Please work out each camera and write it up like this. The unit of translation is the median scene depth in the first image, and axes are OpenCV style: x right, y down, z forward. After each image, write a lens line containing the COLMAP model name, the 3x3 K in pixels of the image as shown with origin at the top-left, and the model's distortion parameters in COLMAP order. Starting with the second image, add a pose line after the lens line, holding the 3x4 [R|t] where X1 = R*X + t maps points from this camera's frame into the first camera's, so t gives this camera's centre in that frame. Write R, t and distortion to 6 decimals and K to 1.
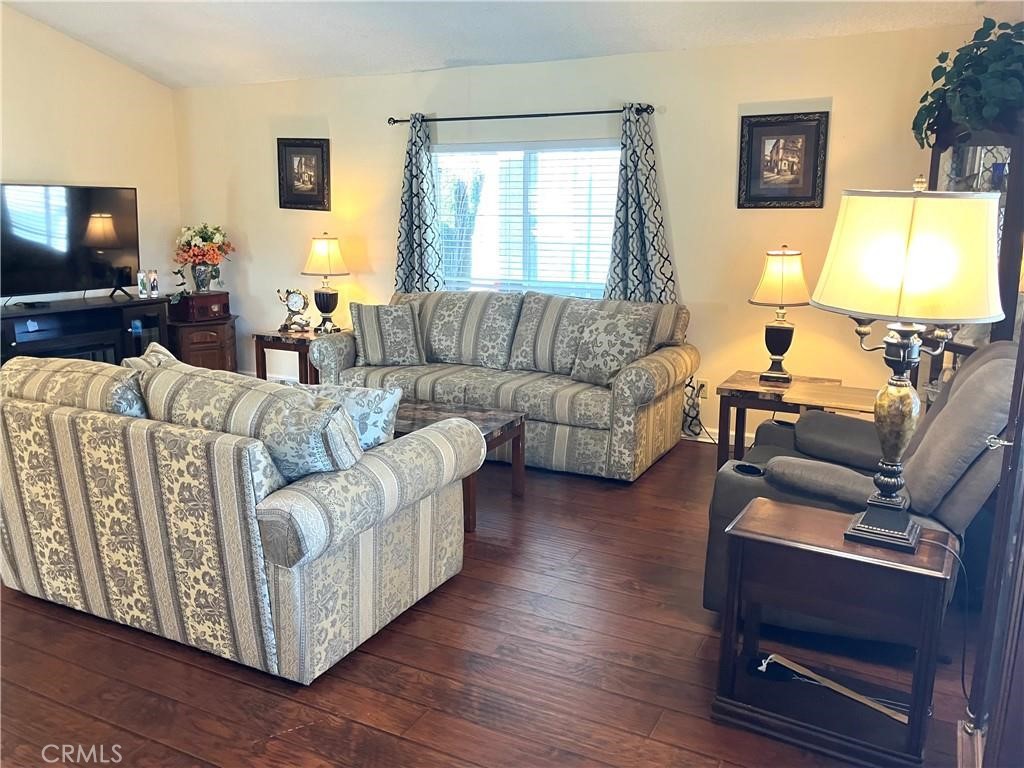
lens RADIAL K [[827.1, 0, 512.0], [0, 827.1, 384.0], [0, 0, 1]] dist [0.078838, -0.173815]
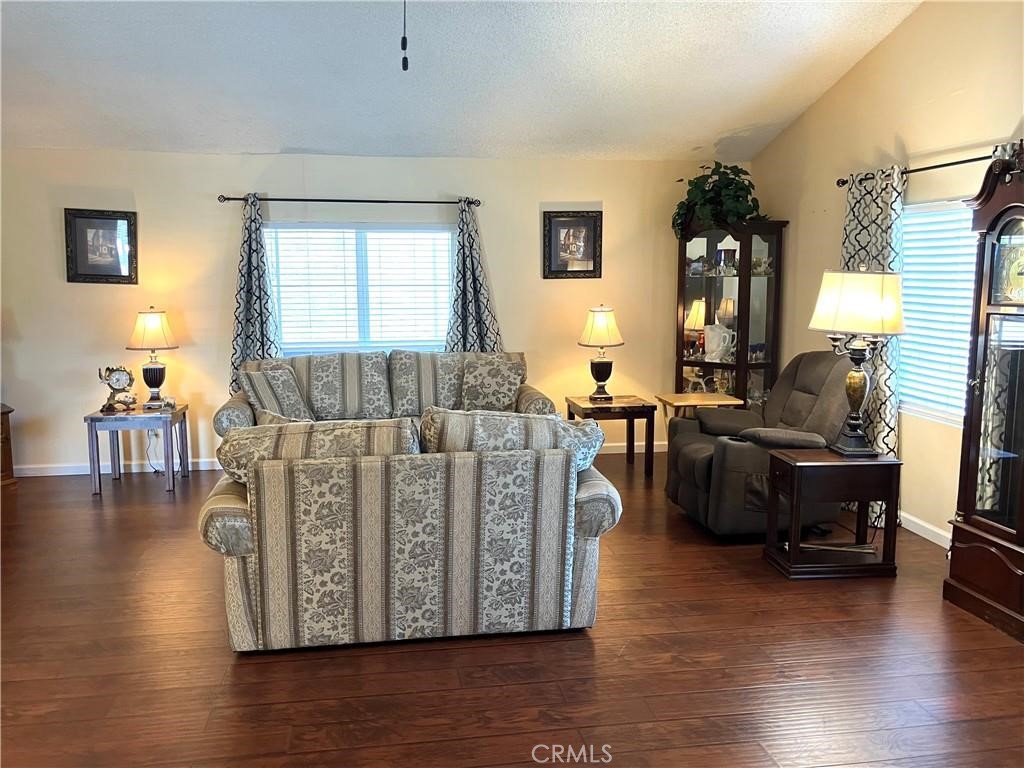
lens RADIAL K [[827.1, 0, 512.0], [0, 827.1, 384.0], [0, 0, 1]] dist [0.078838, -0.173815]
pose [[0.807775, -0.086366, 0.583130, -0.540267], [0.130232, 0.990913, -0.033641, -0.003370], [-0.574925, 0.103116, 0.811682, -0.037120]]
